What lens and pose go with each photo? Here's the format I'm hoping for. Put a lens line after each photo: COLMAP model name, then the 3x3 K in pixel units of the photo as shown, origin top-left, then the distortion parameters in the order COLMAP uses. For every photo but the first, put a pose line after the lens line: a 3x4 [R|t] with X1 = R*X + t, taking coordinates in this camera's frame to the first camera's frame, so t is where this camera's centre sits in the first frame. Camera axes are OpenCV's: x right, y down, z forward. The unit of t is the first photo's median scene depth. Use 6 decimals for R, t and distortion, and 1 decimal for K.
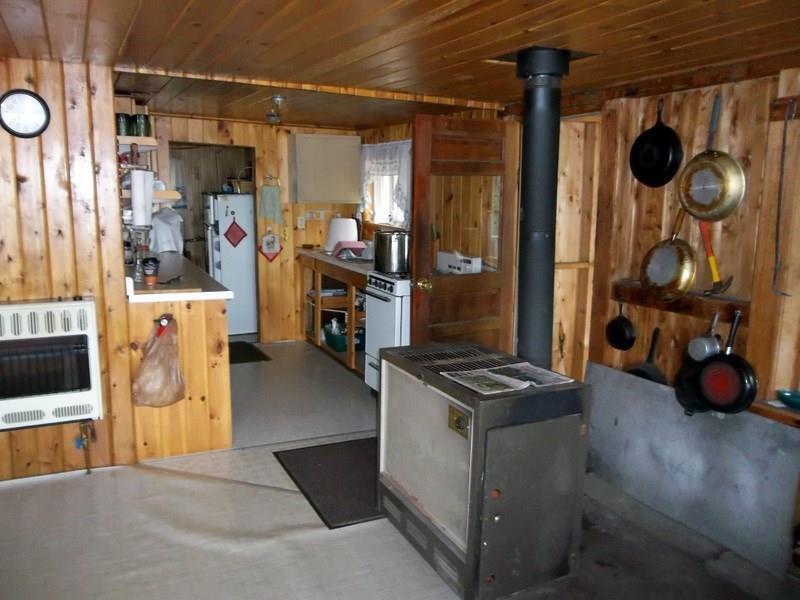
lens RADIAL K [[659.2, 0, 400.0], [0, 659.2, 300.0], [0, 0, 1]] dist [0.013669, 0.000258]
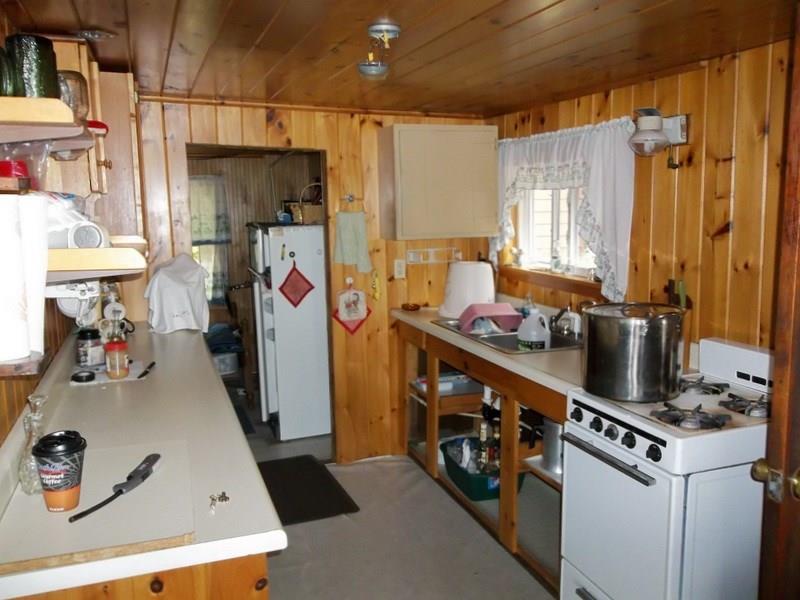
lens RADIAL K [[659.2, 0, 400.0], [0, 659.2, 300.0], [0, 0, 1]] dist [0.013669, 0.000258]
pose [[0.995626, -0.014807, -0.092250, -0.161998], [0.012601, 0.999622, -0.024445, -0.127756], [0.092577, 0.023176, 0.995436, 0.668409]]
